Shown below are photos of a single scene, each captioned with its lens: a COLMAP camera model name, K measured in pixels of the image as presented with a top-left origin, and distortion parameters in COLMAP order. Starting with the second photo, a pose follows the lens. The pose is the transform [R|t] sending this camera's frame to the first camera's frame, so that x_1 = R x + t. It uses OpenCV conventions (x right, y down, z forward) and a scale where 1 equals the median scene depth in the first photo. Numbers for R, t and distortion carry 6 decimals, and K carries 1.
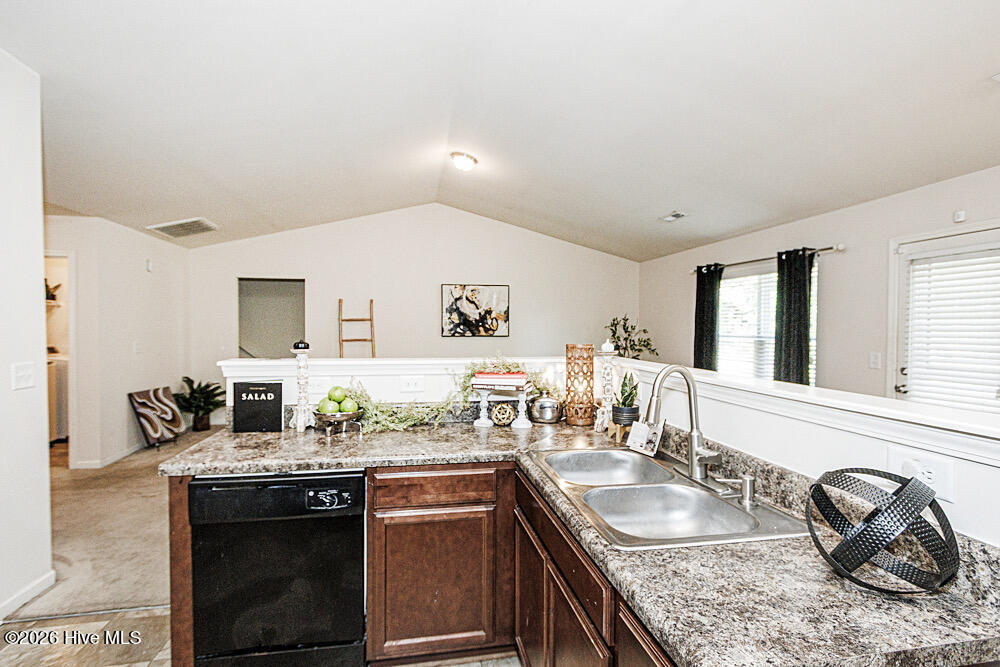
lens RADIAL K [[463.4, 0, 497.3], [0, 463.4, 328.7], [0, 0, 1]] dist [0.009697, -0.002900]
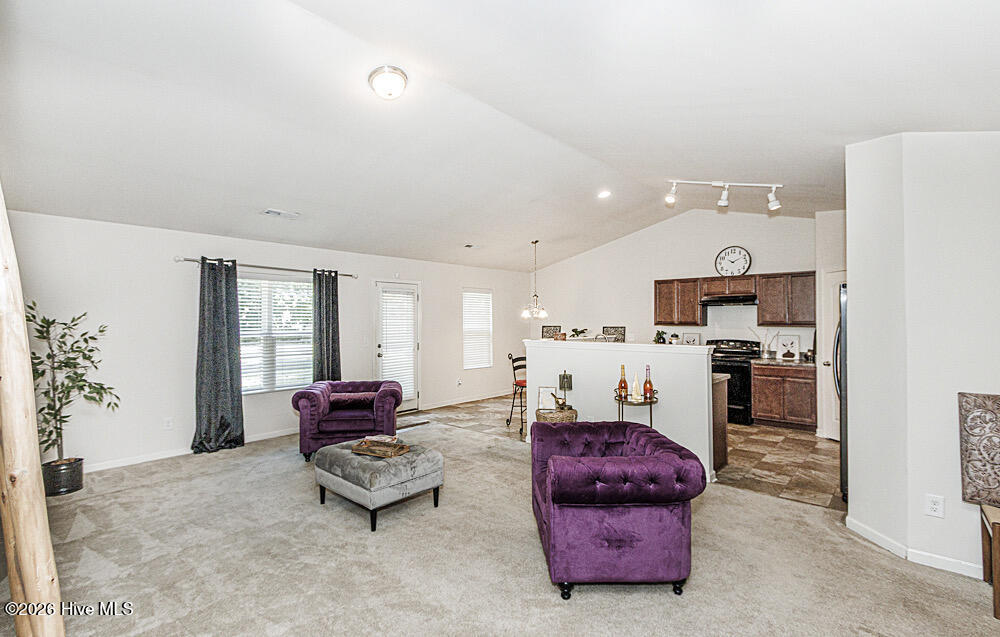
lens RADIAL K [[448.4, 0, 502.0], [0, 448.4, 314.8], [0, 0, 1]] dist [0.001142, 0.000023]
pose [[-0.614940, 0.003300, 0.788567, -0.898272], [0.001560, 0.999994, -0.002968, -0.032846], [-0.788572, -0.000595, -0.614942, 1.660453]]
